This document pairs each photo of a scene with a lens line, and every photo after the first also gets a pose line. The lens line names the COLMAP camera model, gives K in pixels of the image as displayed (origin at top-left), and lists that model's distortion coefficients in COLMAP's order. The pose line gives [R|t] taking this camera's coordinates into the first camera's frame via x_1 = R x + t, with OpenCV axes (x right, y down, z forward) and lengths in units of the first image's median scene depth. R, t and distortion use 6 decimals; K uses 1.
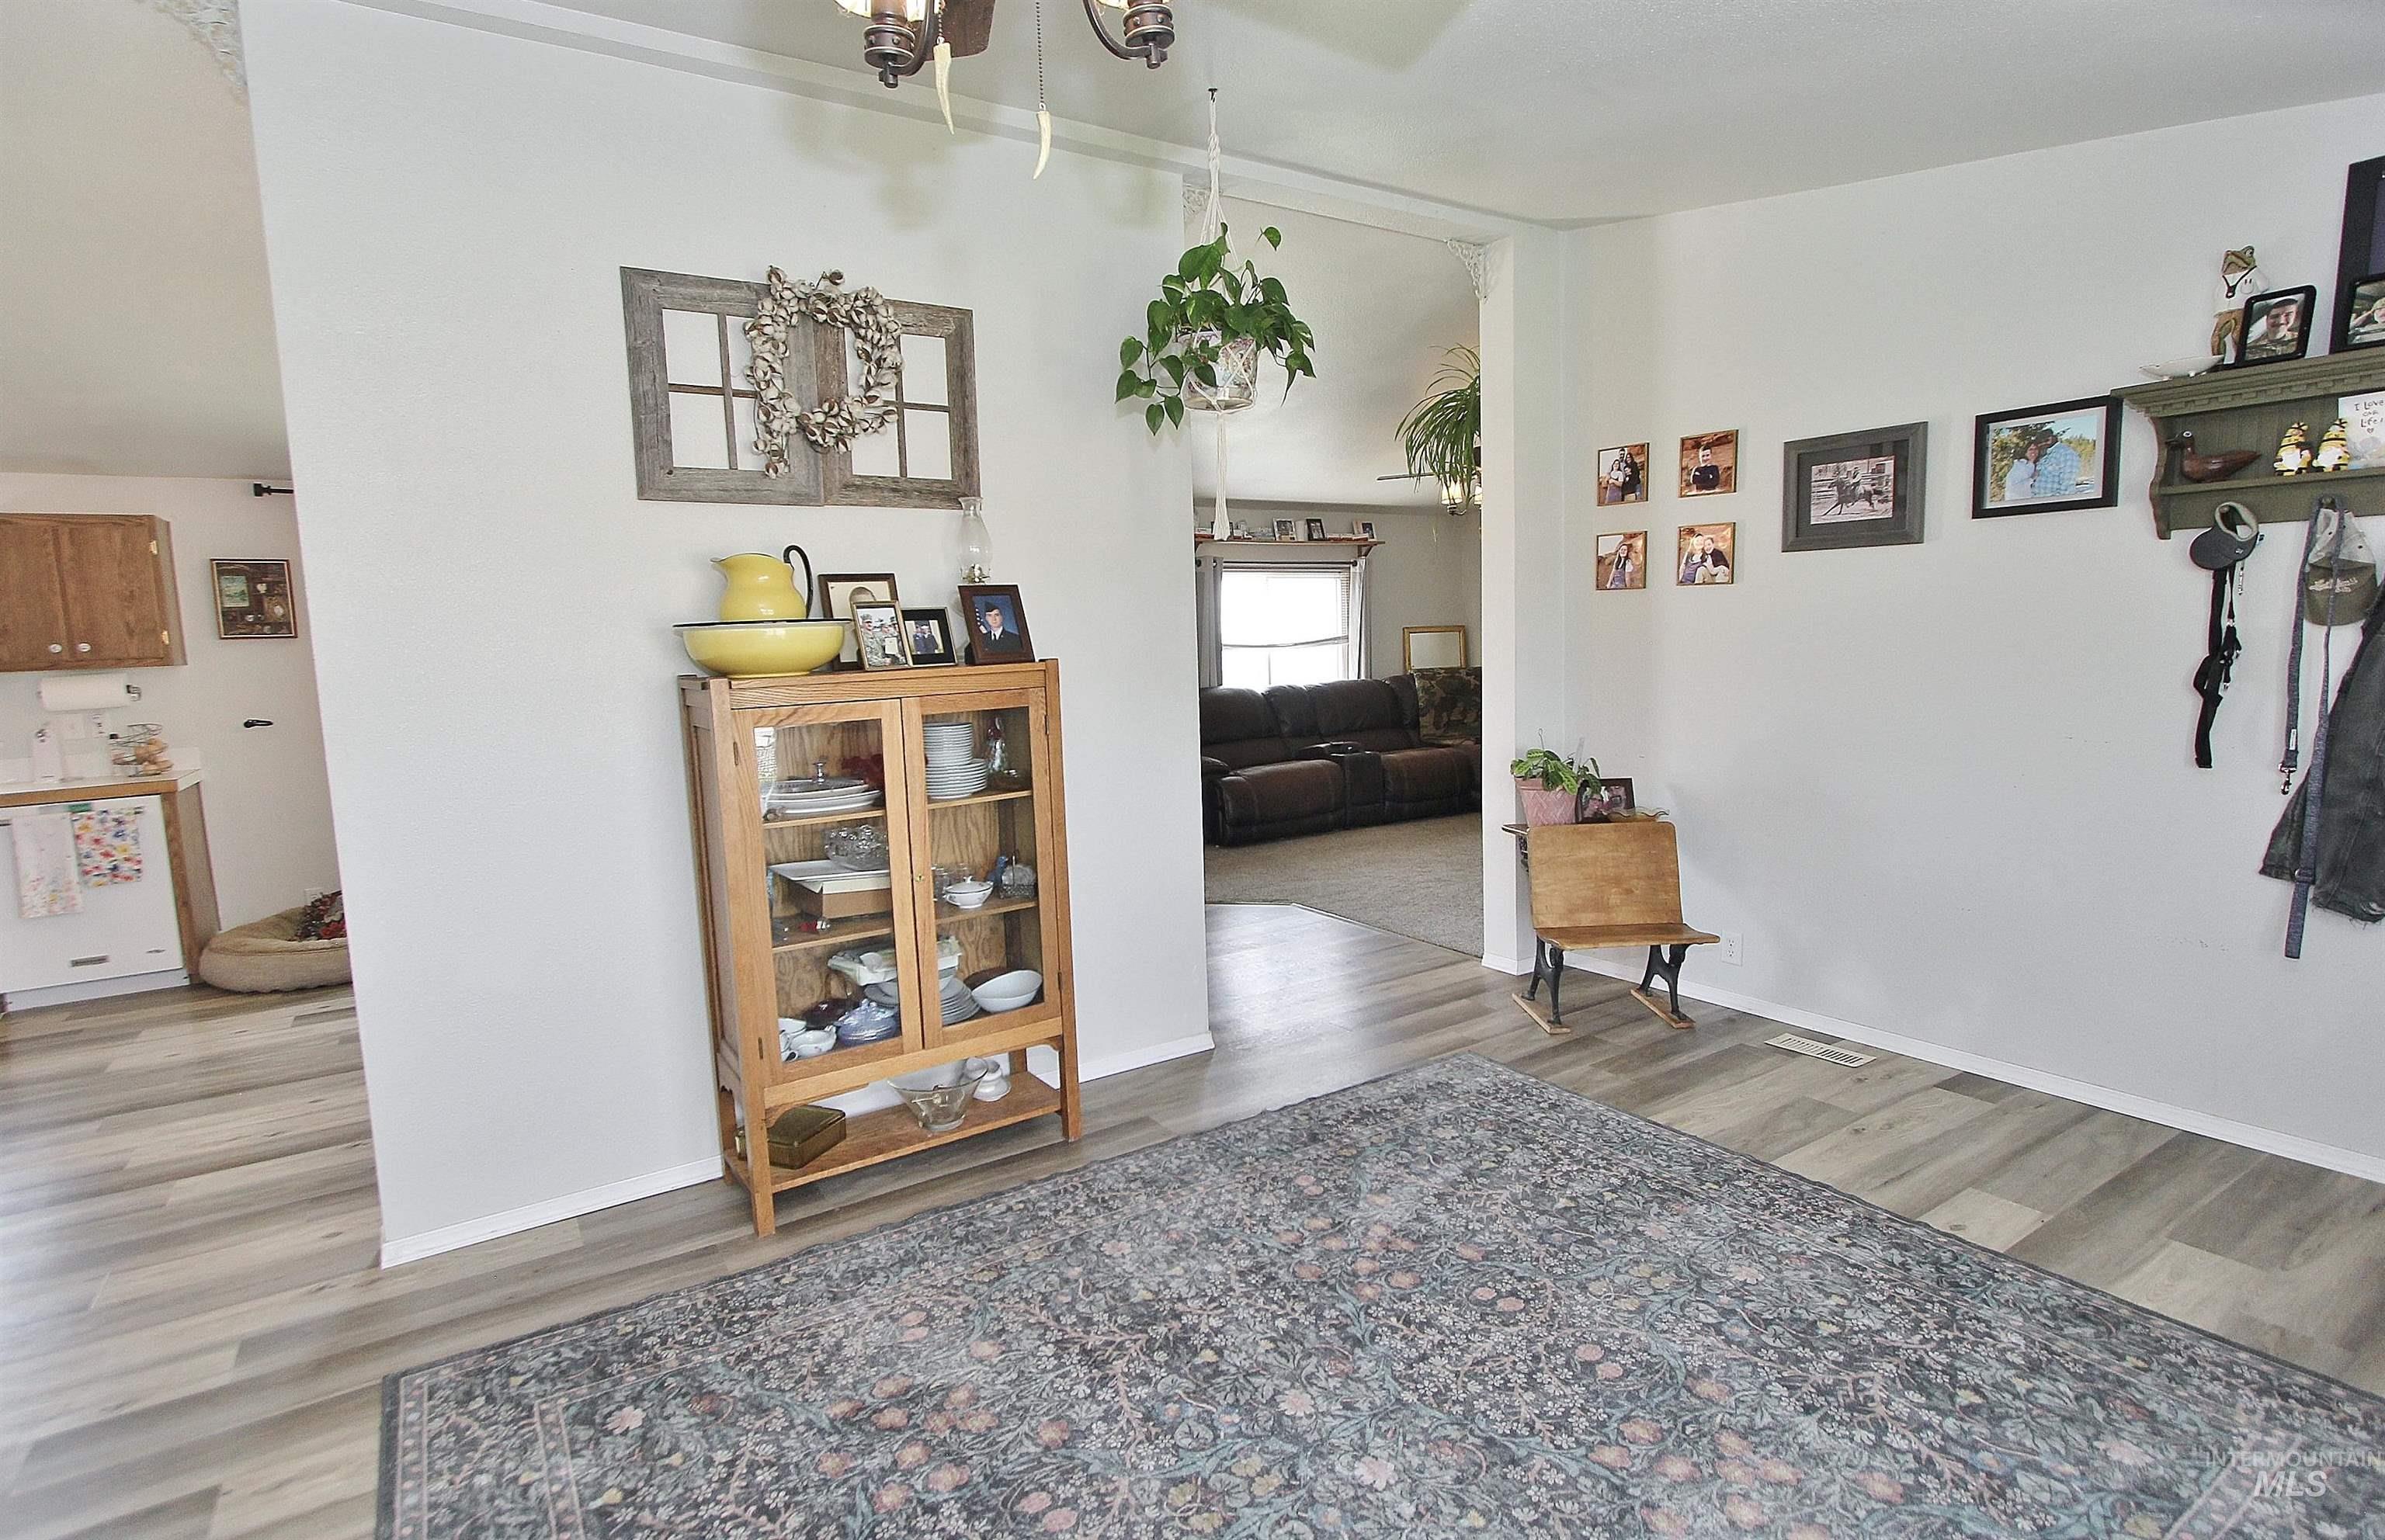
lens RADIAL K [[1168.0, 0, 1185.2], [0, 1168.0, 772.7], [0, 0, 1]] dist [-0.013226, -0.000081]
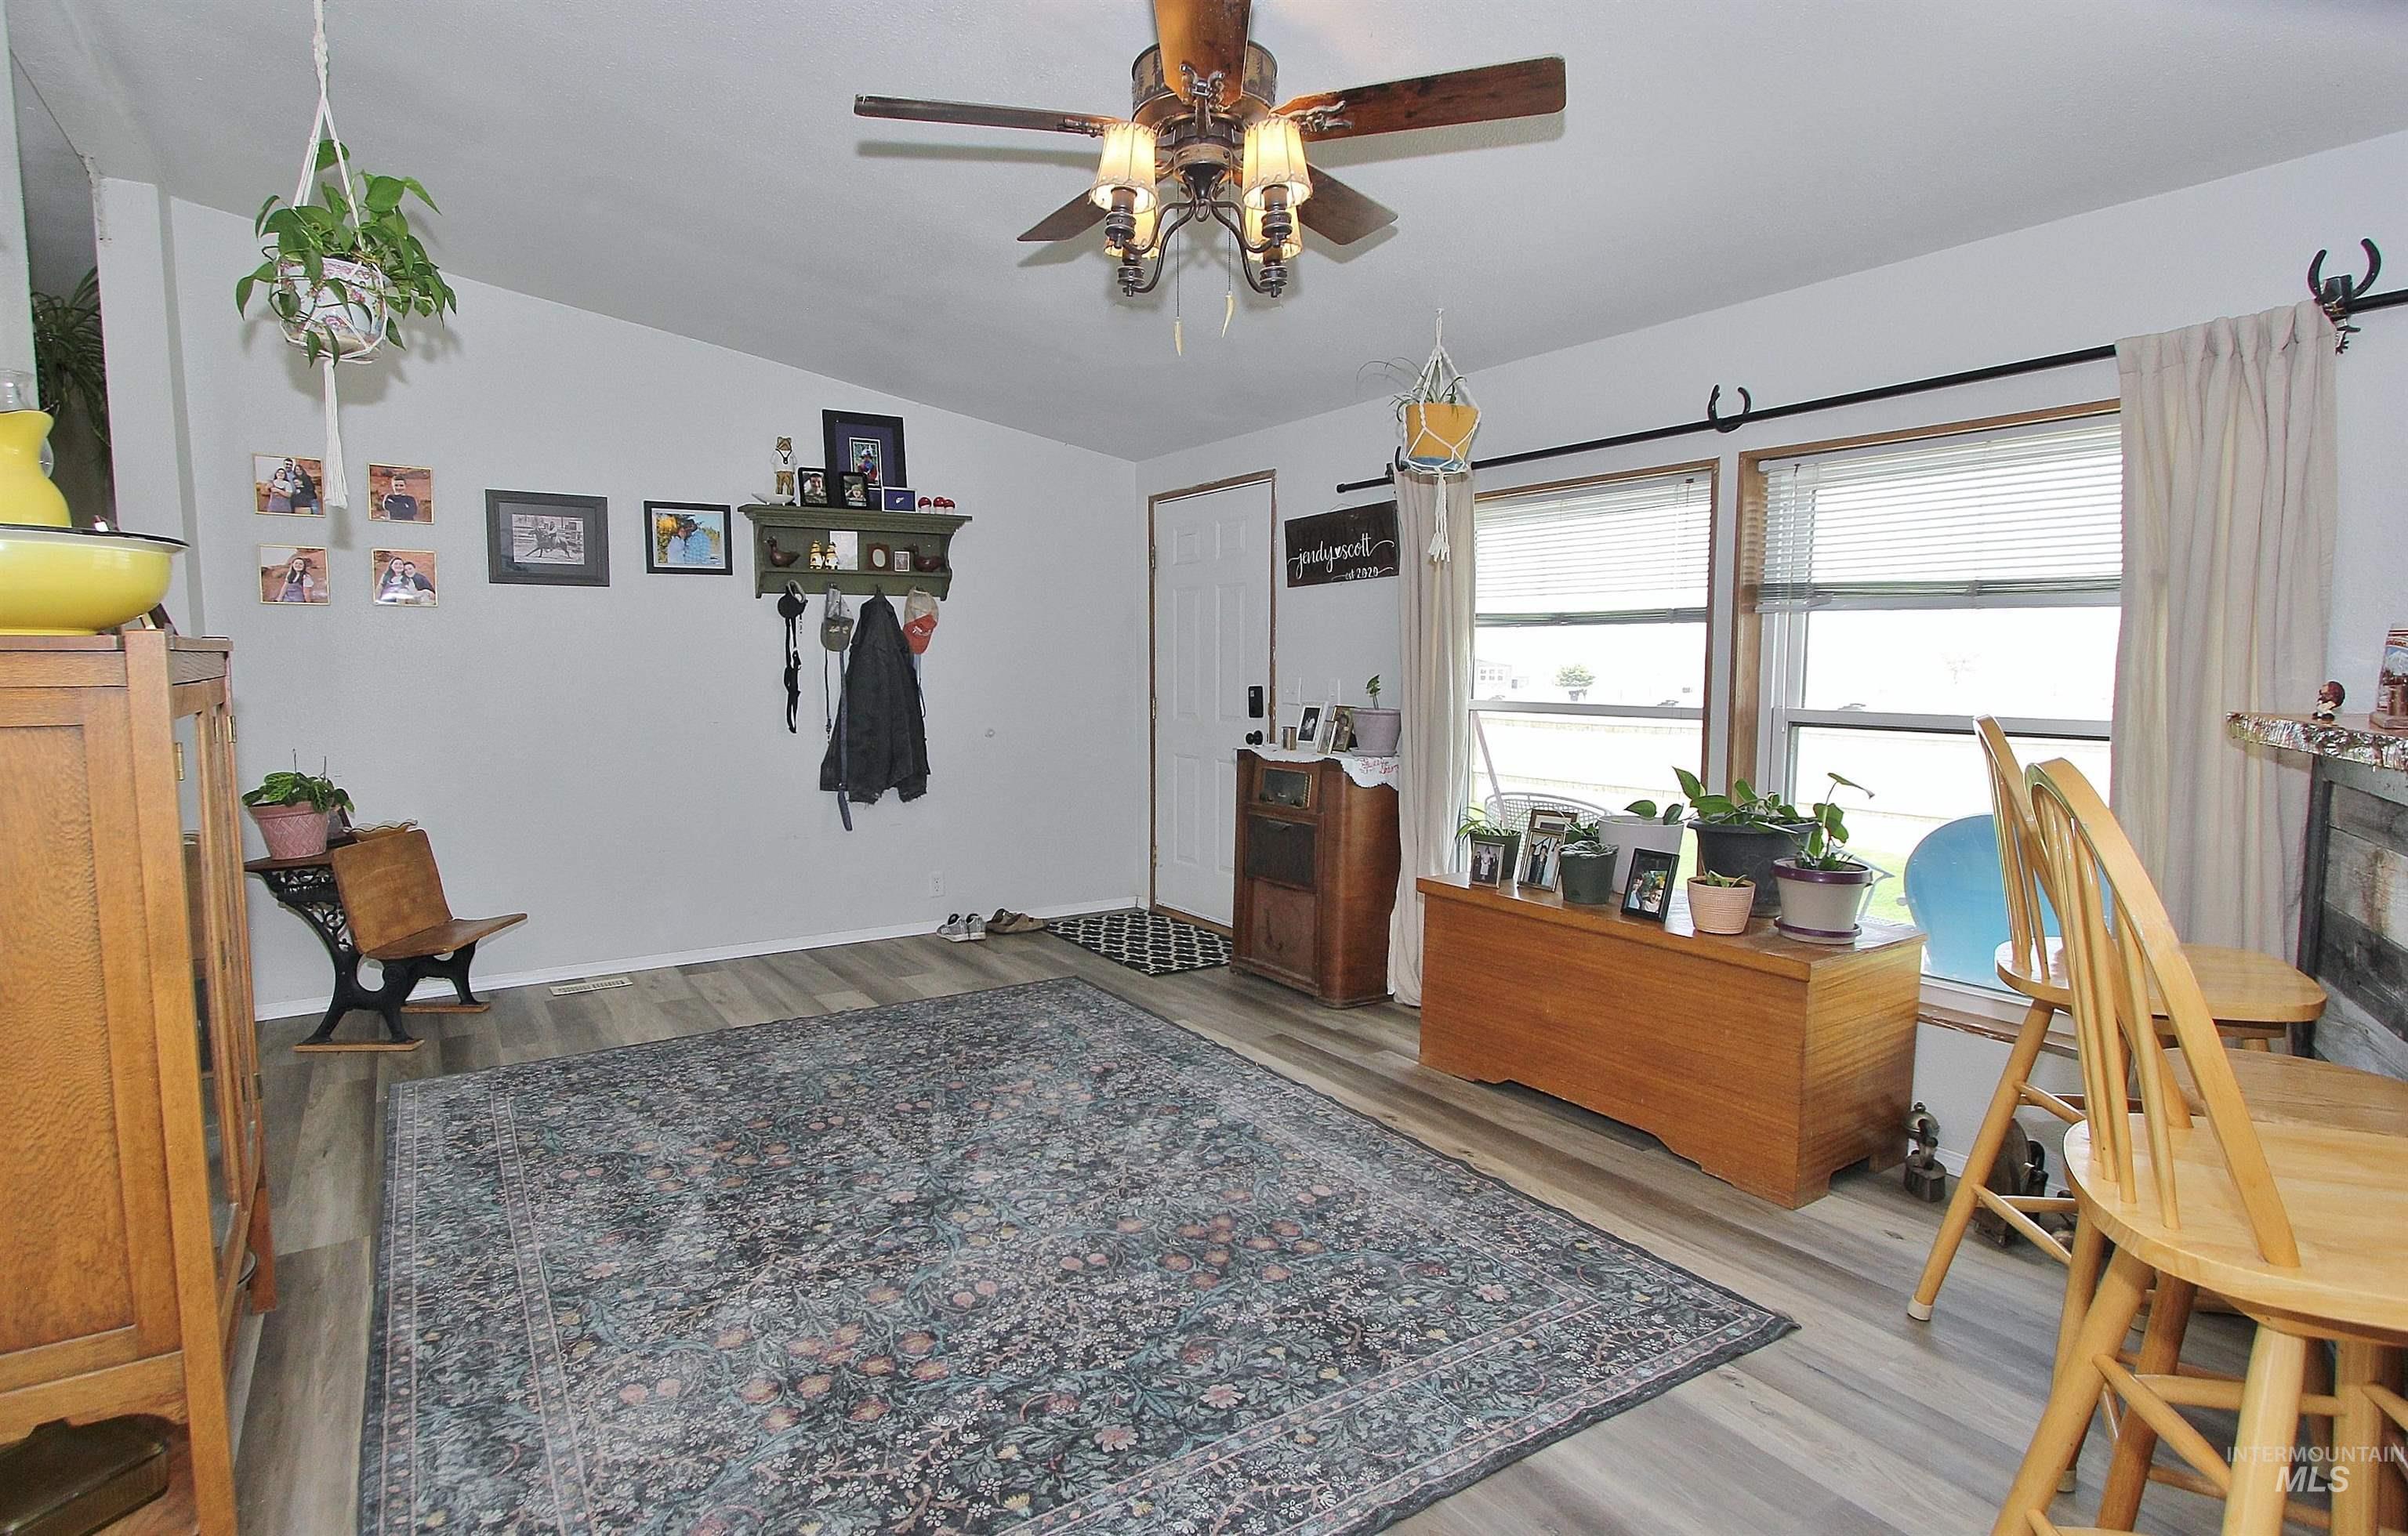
lens RADIAL K [[1195.5, 0, 1101.3], [0, 1195.5, 762.4], [0, 0, 1]] dist [-0.000088, 0.000203]
pose [[0.045738, -0.053759, 0.997506, -0.876366], [0.126287, 0.990851, 0.047610, 0.012519], [-0.990939, 0.123795, 0.052108, 0.462552]]
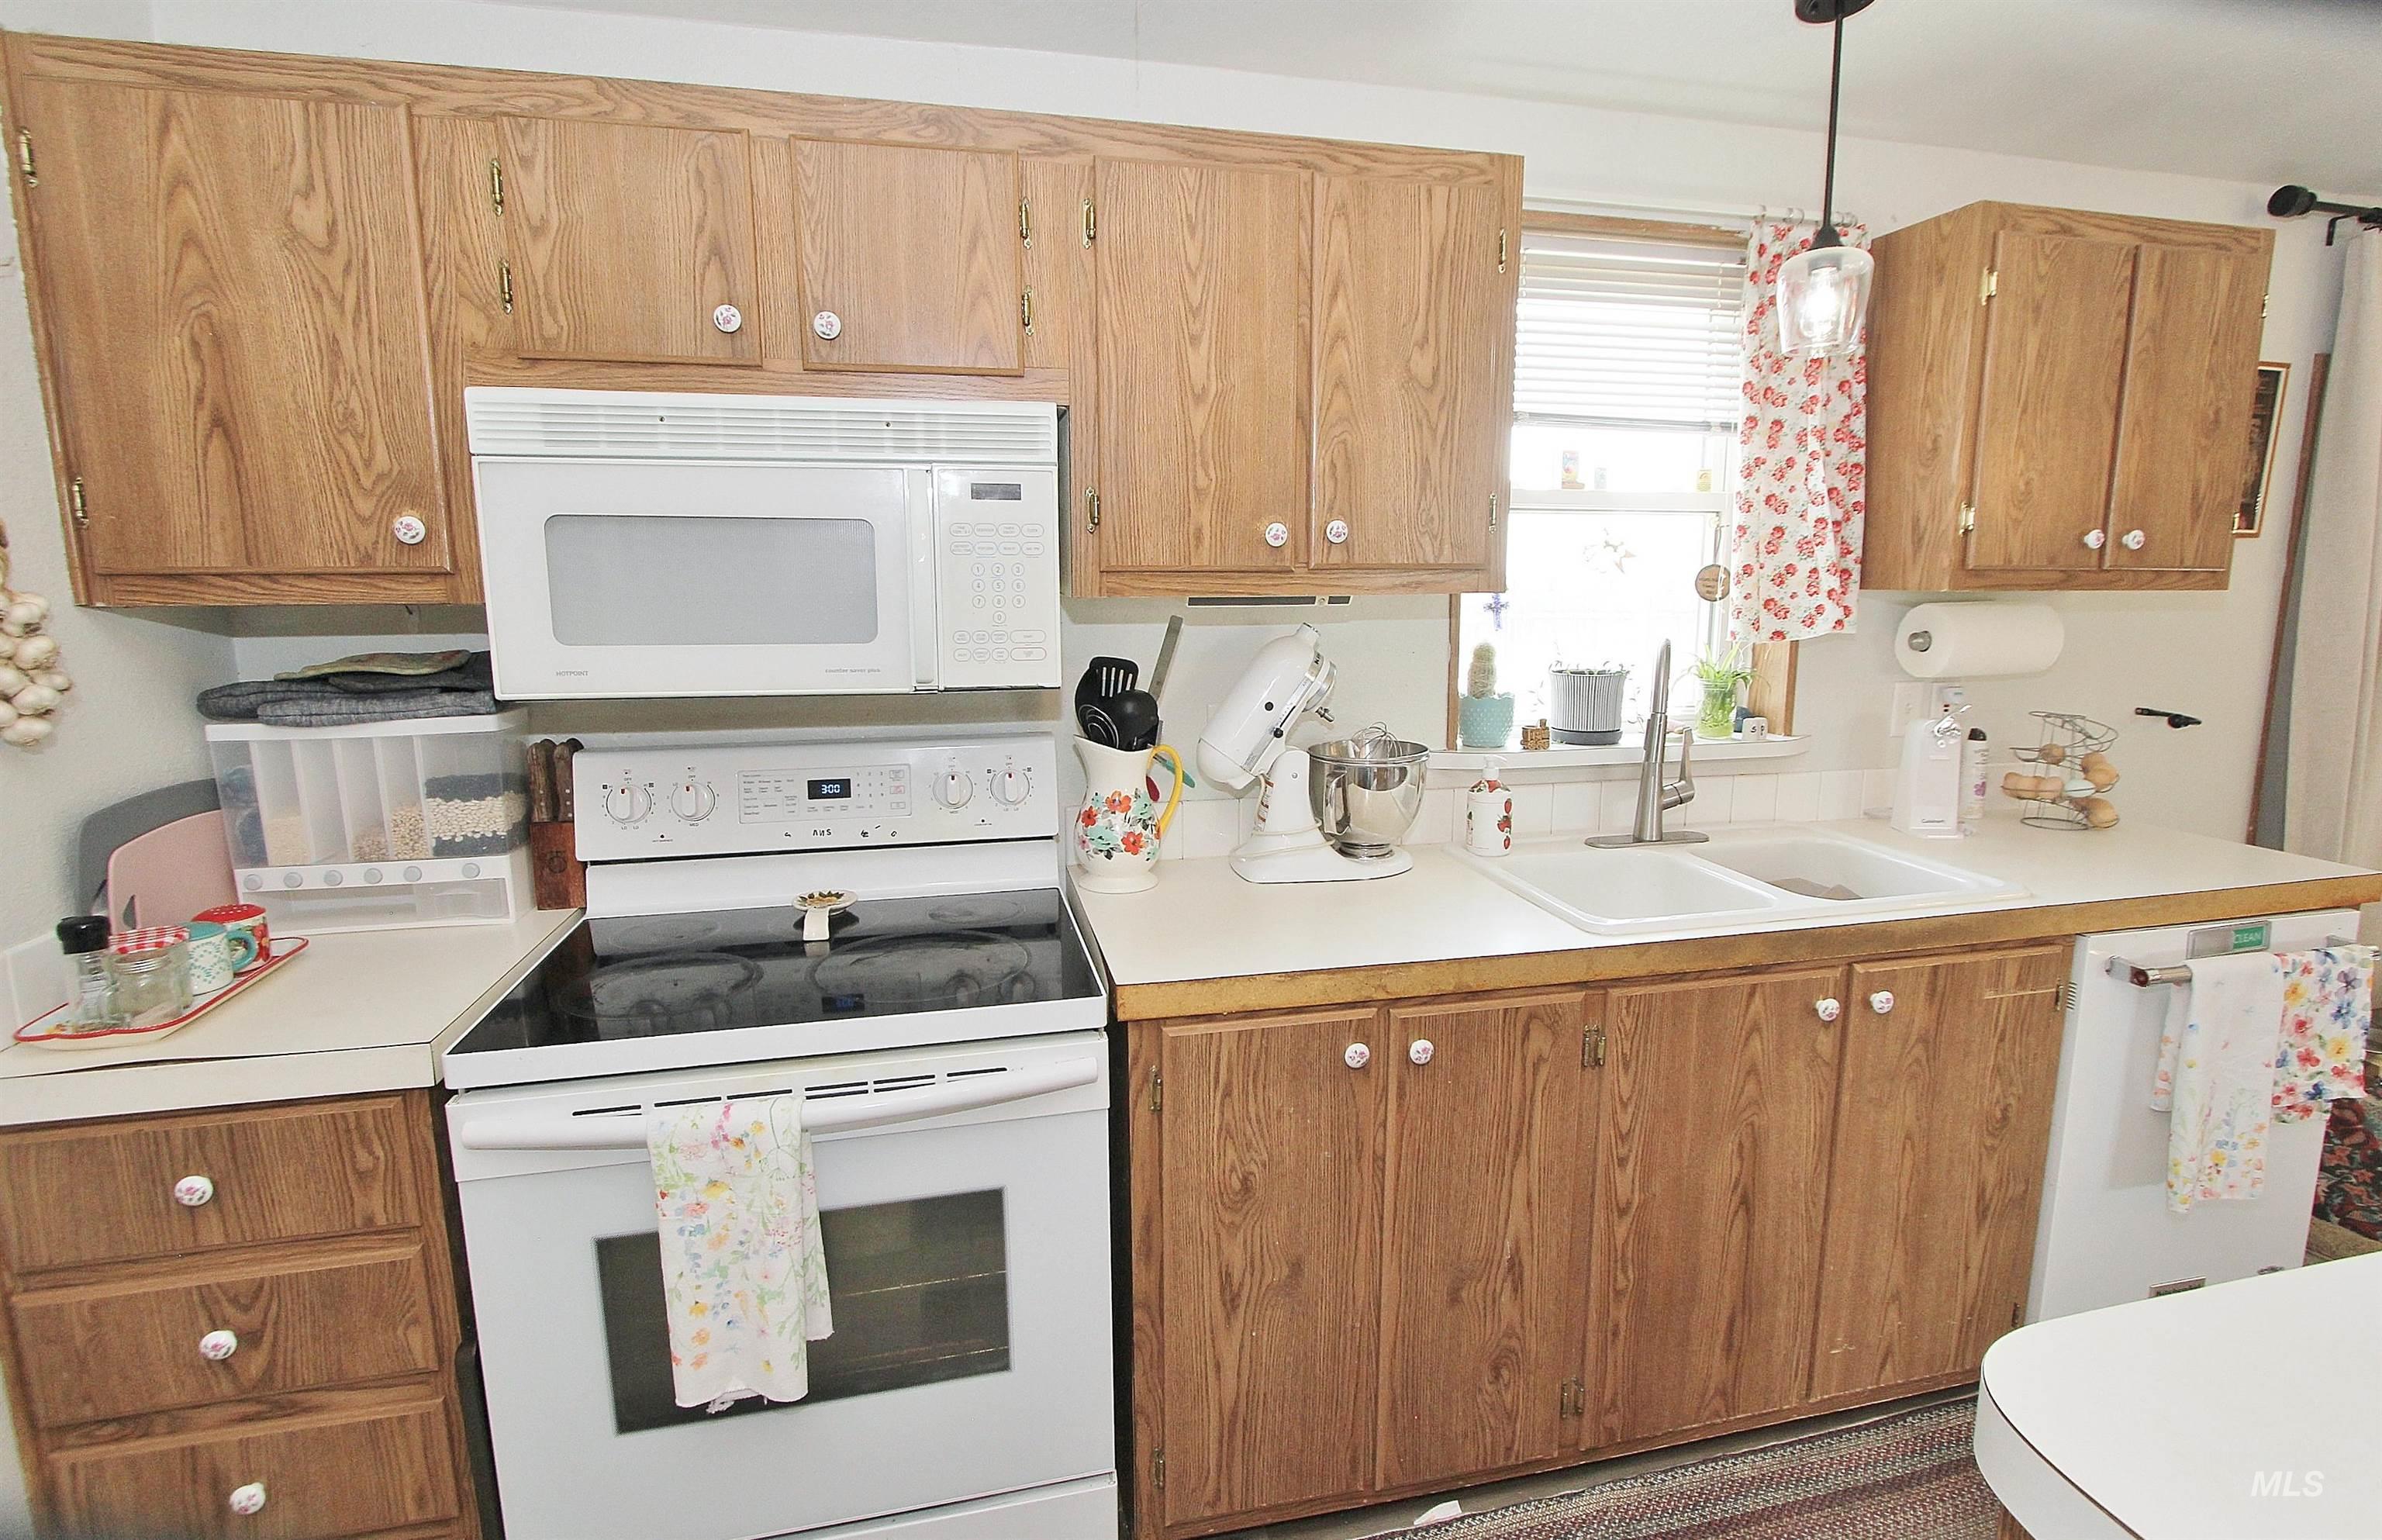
lens RADIAL K [[1123.8, 0, 1198.2], [0, 1123.8, 758.2], [0, 0, 1]] dist [-0.011705, 0.000211]
pose [[0.940028, 0.090745, -0.328805, -1.928082], [-0.074624, 0.995323, 0.061351, -0.045835], [0.332835, -0.033135, 0.942403, 0.833466]]
